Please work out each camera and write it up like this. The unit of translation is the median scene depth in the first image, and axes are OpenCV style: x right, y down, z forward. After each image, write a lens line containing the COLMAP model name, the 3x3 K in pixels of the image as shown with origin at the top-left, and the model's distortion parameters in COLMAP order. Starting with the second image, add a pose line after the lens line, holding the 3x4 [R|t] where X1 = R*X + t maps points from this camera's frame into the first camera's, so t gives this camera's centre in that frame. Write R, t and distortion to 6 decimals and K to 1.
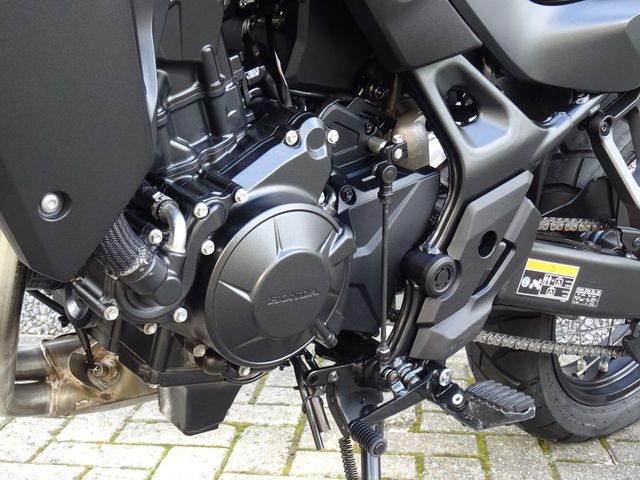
lens RADIAL K [[960.1, 0, 319.4], [0, 960.1, 240.1], [0, 0, 1]] dist [-0.016395, 0.000000]
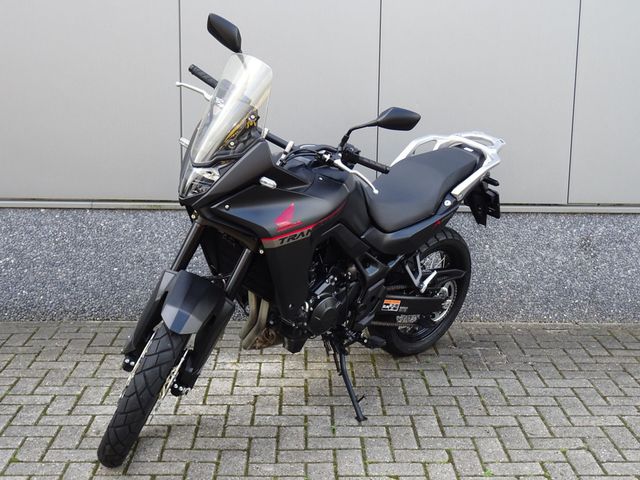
lens RADIAL K [[960.1, 0, 316.5], [0, 960.1, 242.5], [0, 0, 1]] dist [-0.016395, 0.000000]
pose [[0.993779, -0.025474, 0.108418, -0.422840], [0.020321, 0.998623, 0.048366, -0.384453], [-0.109501, -0.045862, 0.992928, -2.557292]]
